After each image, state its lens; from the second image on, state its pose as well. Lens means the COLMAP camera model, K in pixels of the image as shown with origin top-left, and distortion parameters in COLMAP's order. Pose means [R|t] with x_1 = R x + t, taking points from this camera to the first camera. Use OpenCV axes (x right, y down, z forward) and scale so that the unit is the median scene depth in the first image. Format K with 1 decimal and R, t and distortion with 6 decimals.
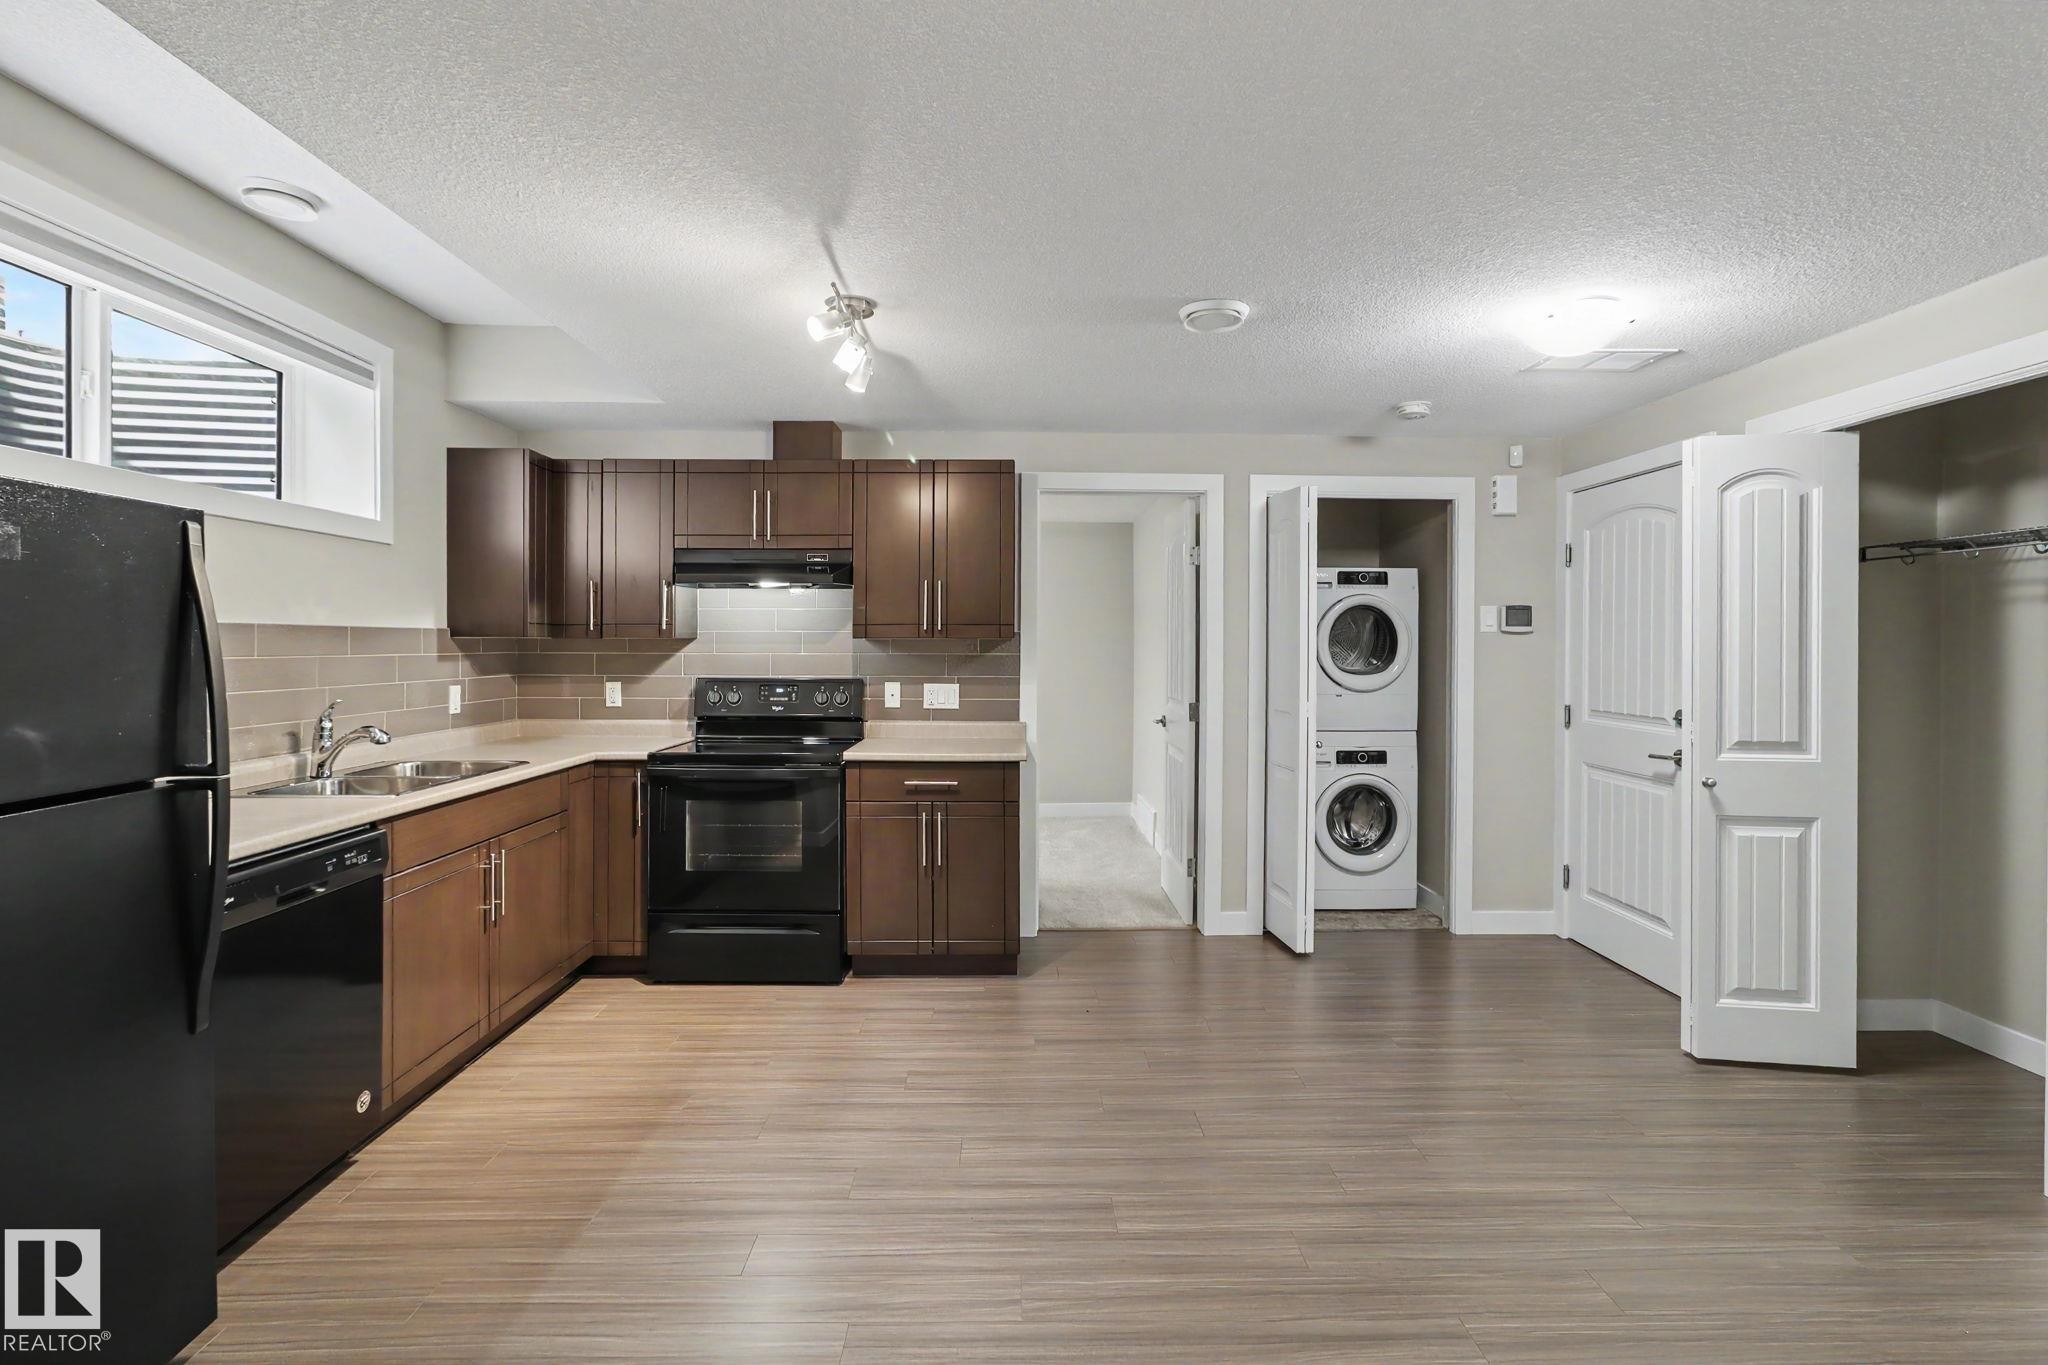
lens RADIAL K [[956.1, 0, 1022.9], [0, 956.1, 648.8], [0, 0, 1]] dist [-0.014904, 0.008013]
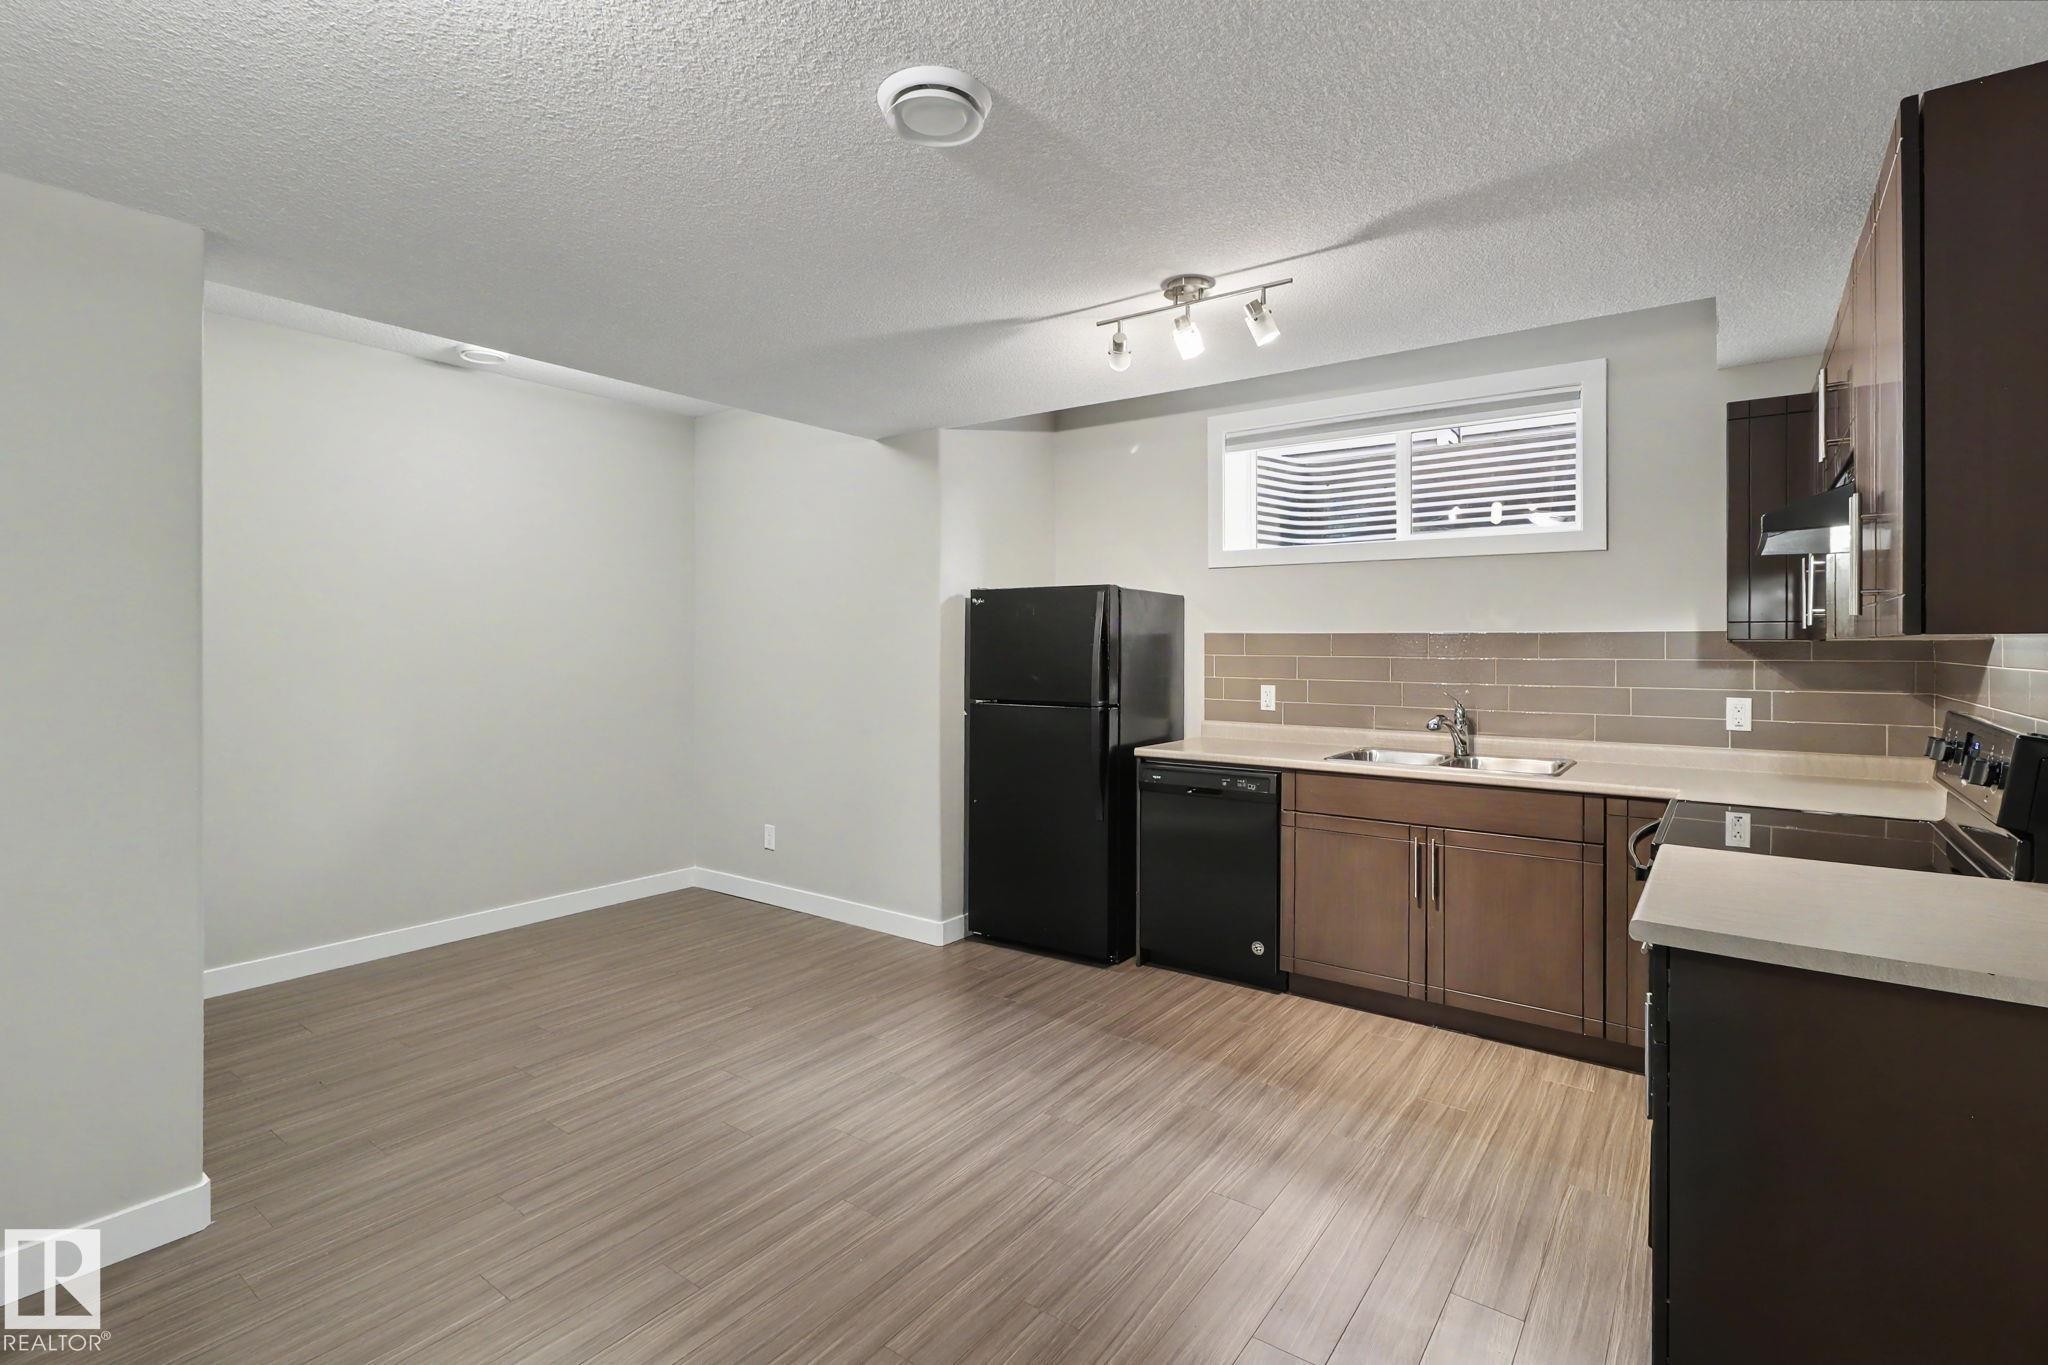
lens RADIAL K [[956.1, 0, 1021.5], [0, 956.1, 645.6], [0, 0, 1]] dist [-0.014904, 0.008013]
pose [[-0.609584, -0.003205, -0.792715, 0.466701], [-0.008498, 0.999961, 0.002492, -0.004384], [0.792676, 0.008256, -0.609587, 1.021018]]
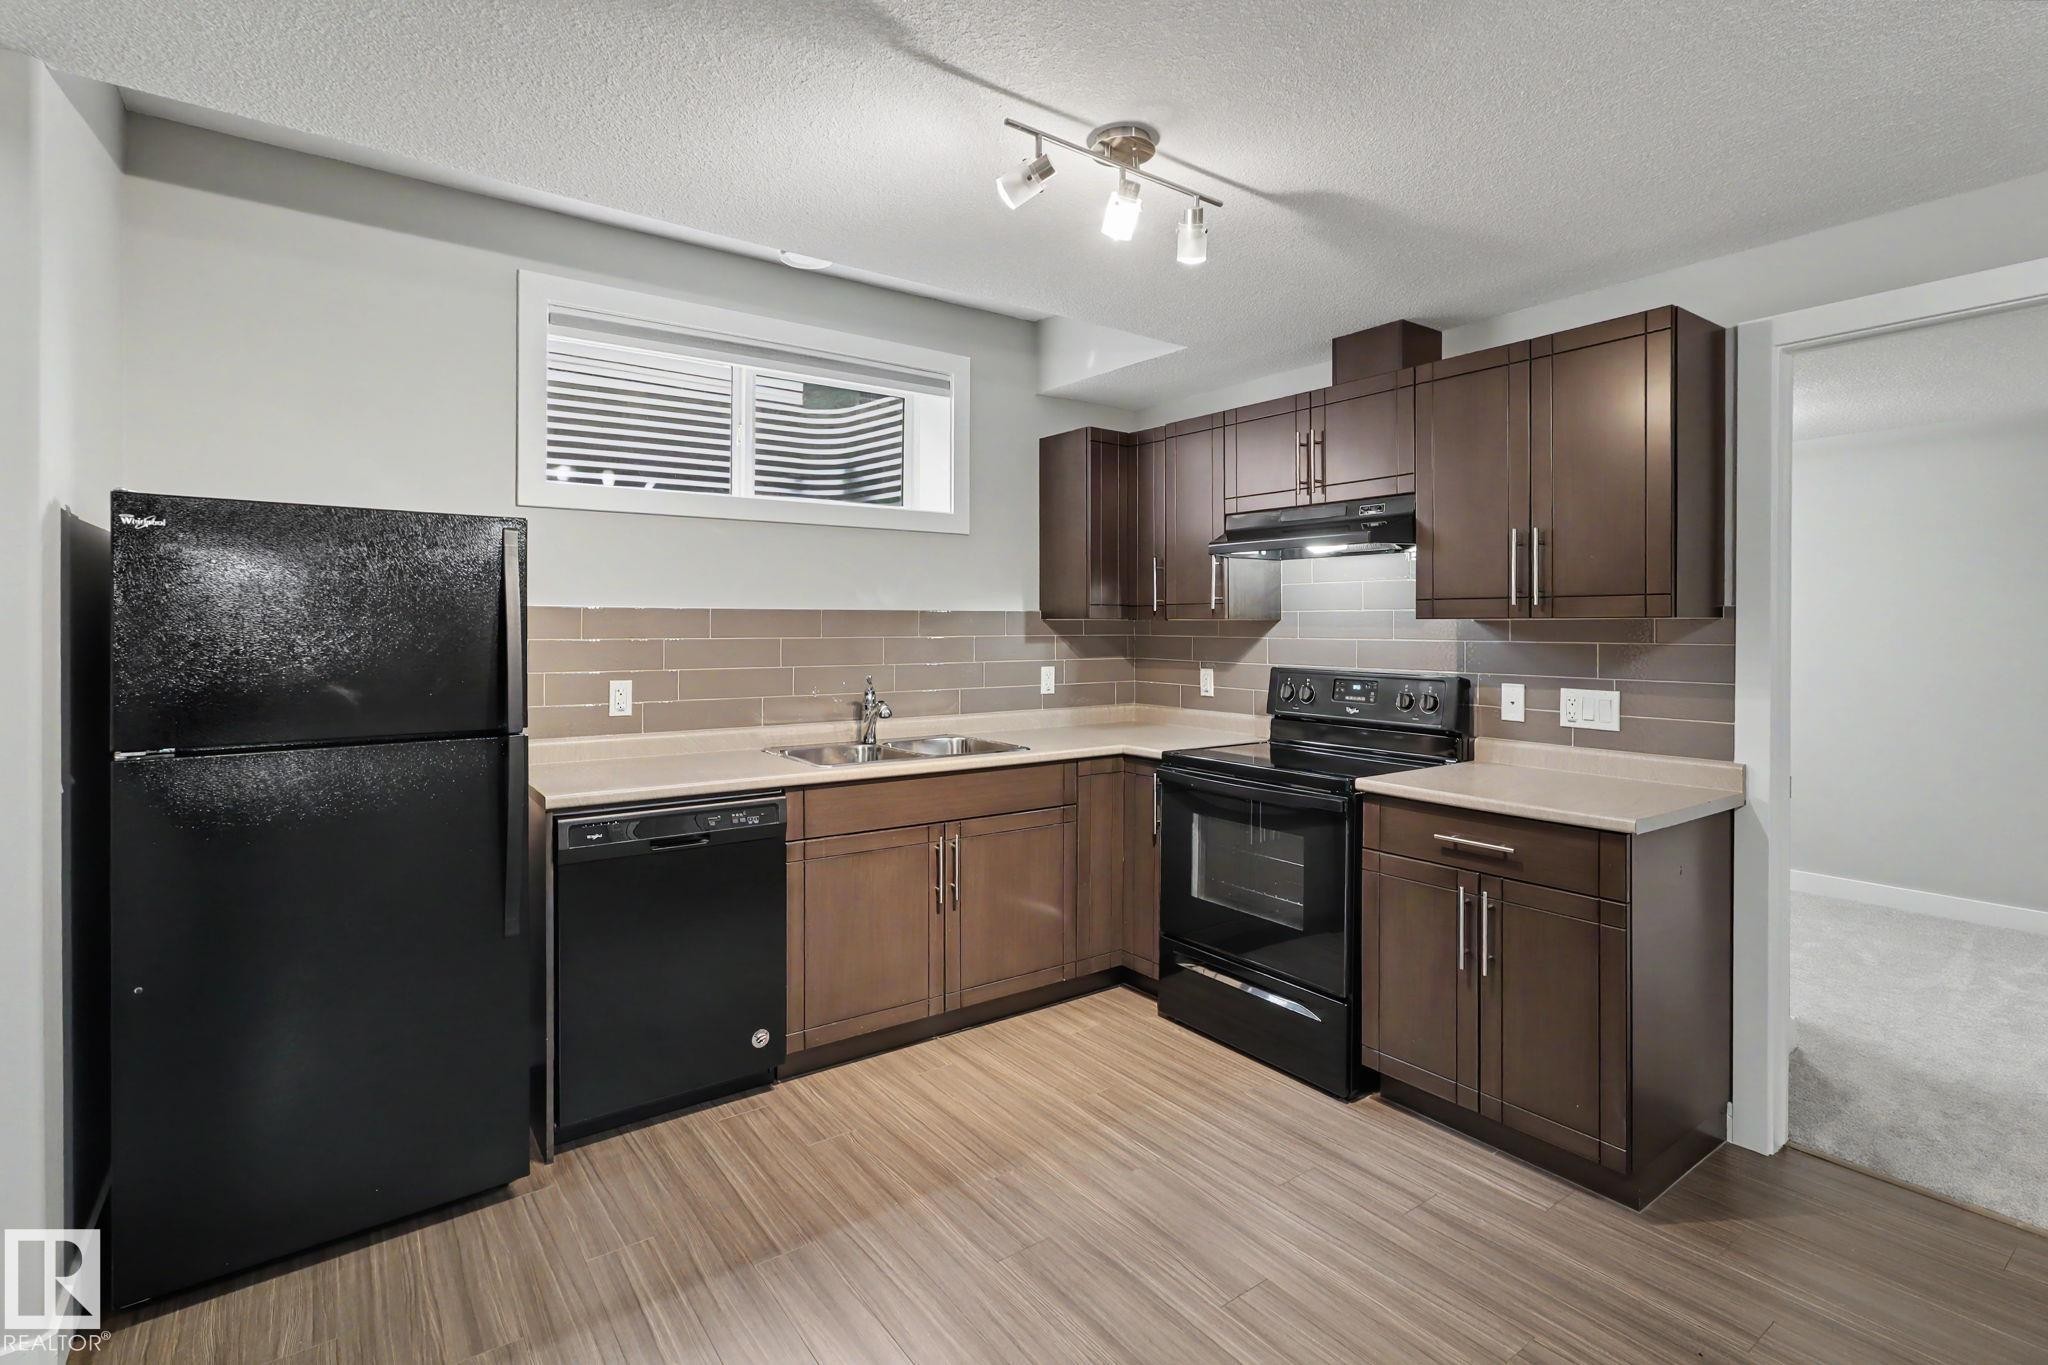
lens RADIAL K [[956.1, 0, 1030.0], [0, 956.1, 629.5], [0, 0, 1]] dist [-0.014904, 0.008013]
pose [[0.578523, 0.001091, -0.815666, 0.247139], [-0.004868, 0.999986, -0.002115, 0.000045], [0.815652, 0.005195, 0.578520, 0.383849]]
